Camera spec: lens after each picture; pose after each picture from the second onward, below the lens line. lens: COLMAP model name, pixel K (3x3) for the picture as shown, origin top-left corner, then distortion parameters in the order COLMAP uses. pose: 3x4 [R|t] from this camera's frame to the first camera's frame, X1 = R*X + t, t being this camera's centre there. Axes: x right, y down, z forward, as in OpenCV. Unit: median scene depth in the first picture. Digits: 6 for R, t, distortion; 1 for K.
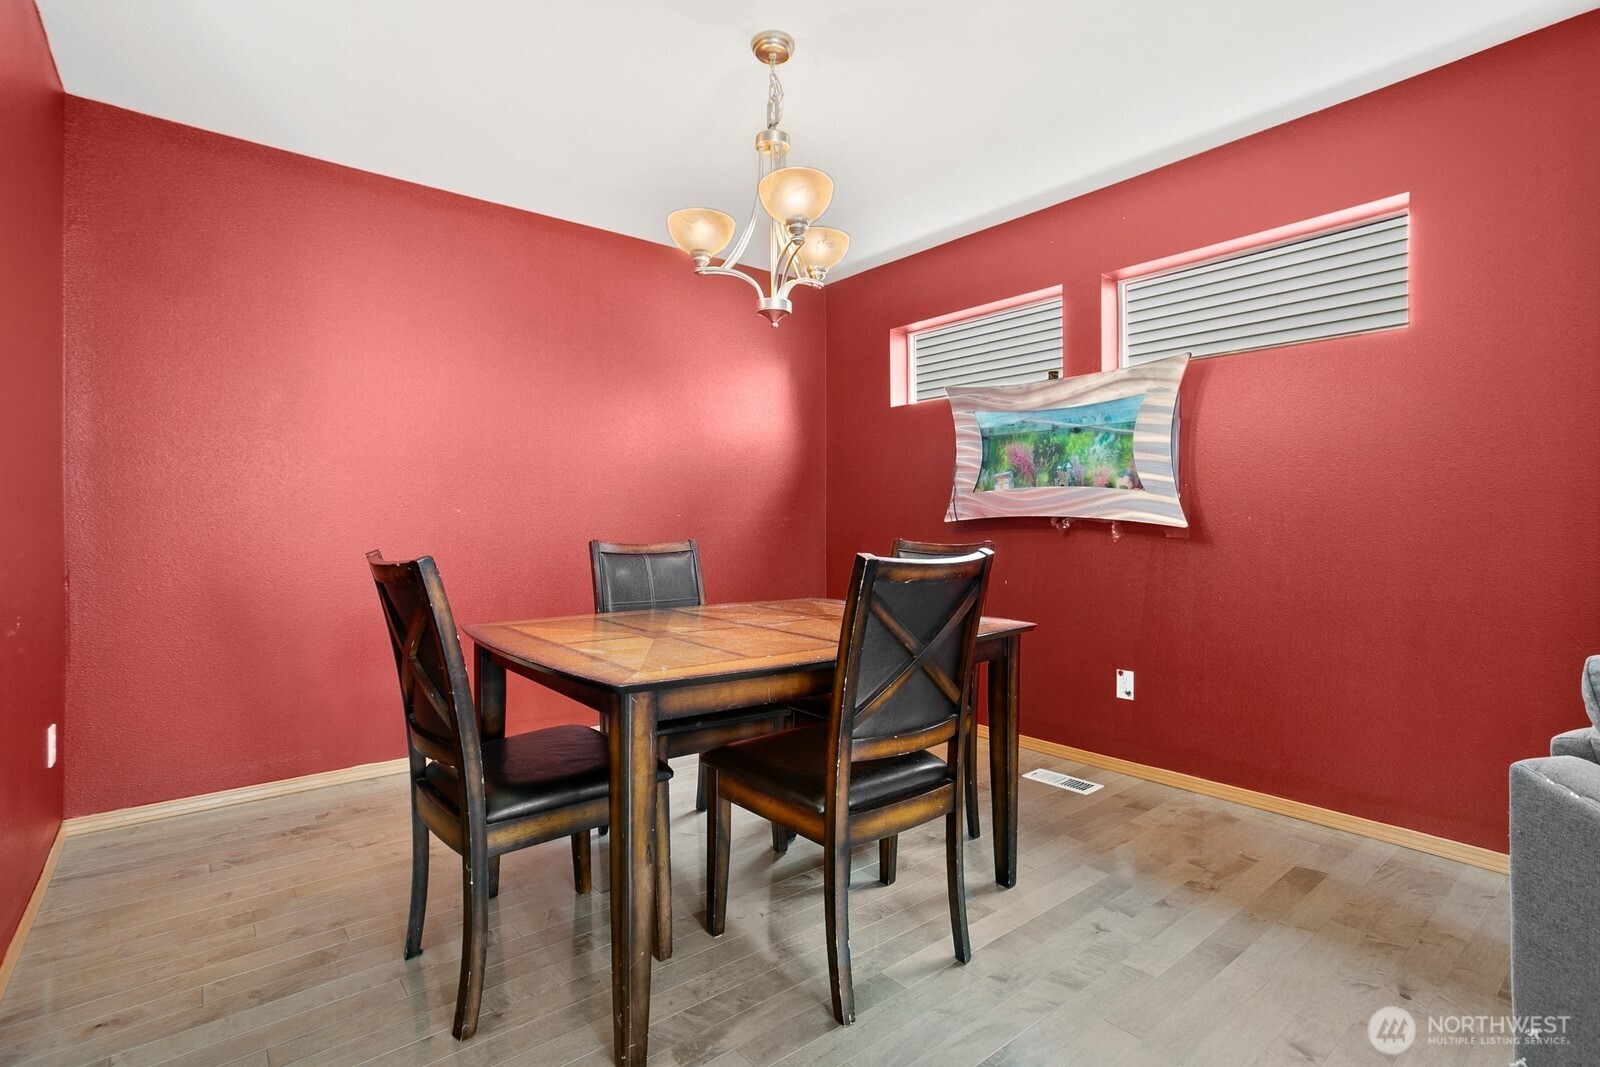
lens RADIAL K [[781.8, 0, 805.0], [0, 781.8, 527.2], [0, 0, 1]] dist [-0.020295, 0.000489]
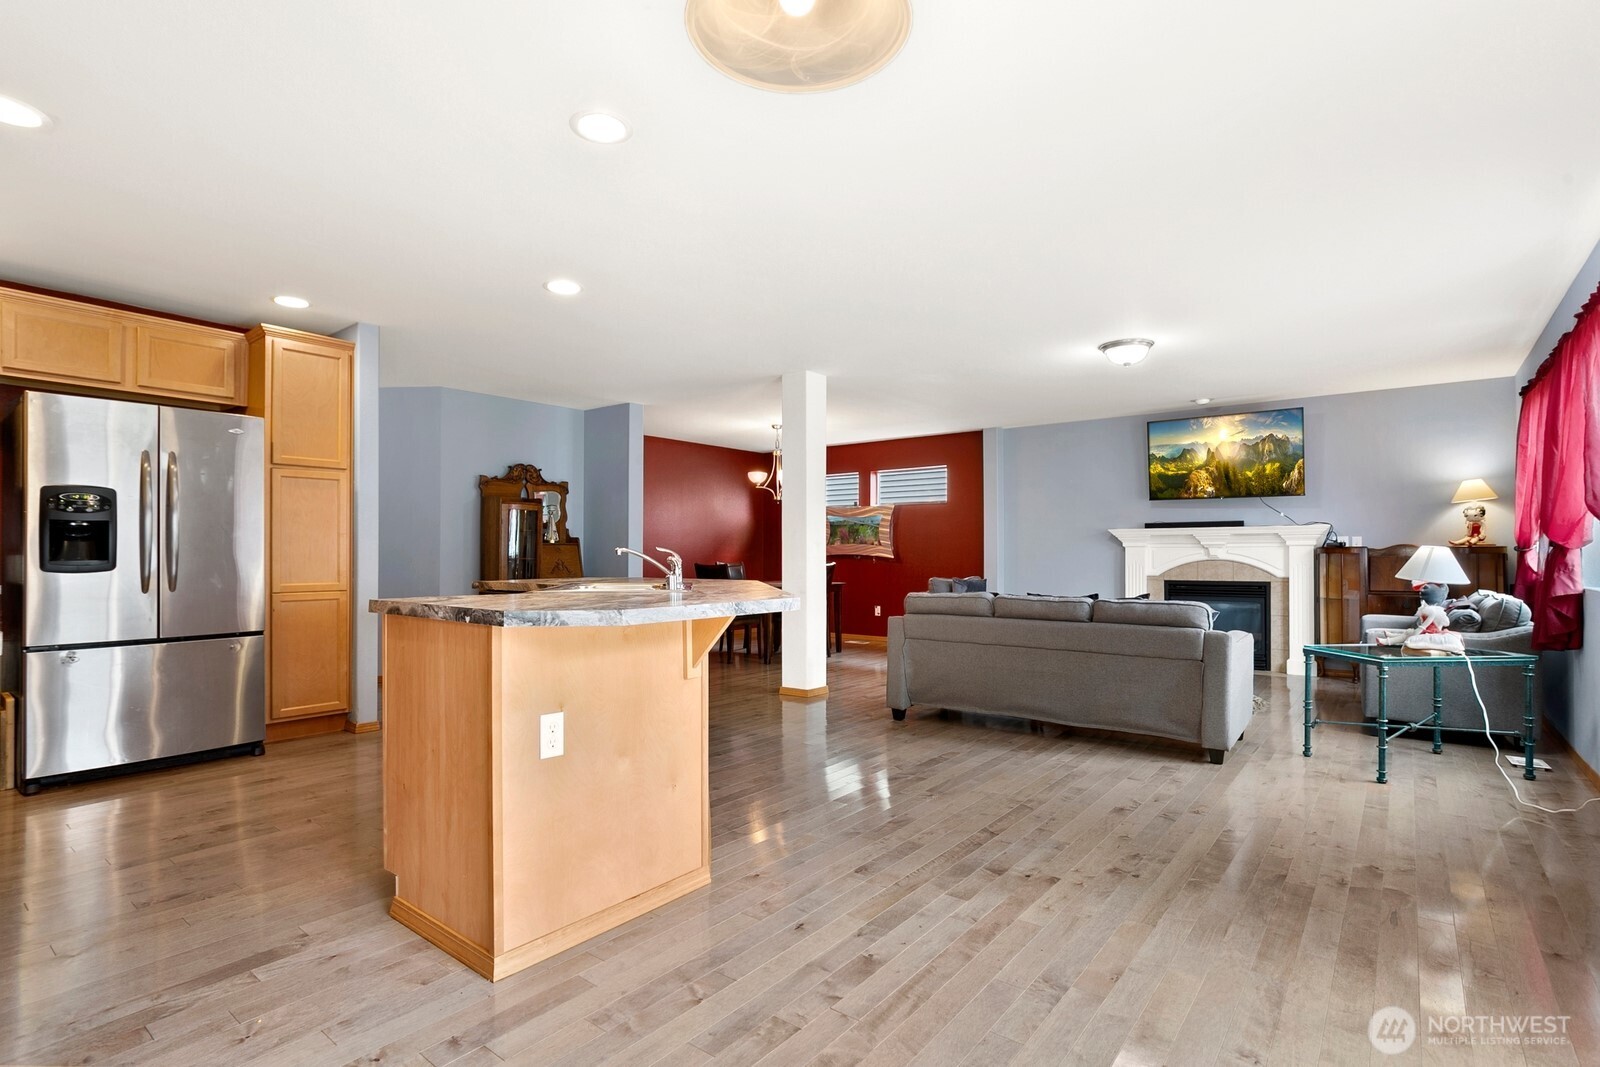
lens RADIAL K [[781.8, 0, 799.3], [0, 781.8, 542.7], [0, 0, 1]] dist [-0.020295, 0.000489]
pose [[0.976667, 0.006629, 0.214658, -0.522143], [-0.004743, 0.999946, -0.009299, -0.028988], [-0.214708, 0.008064, 0.976645, -1.850137]]
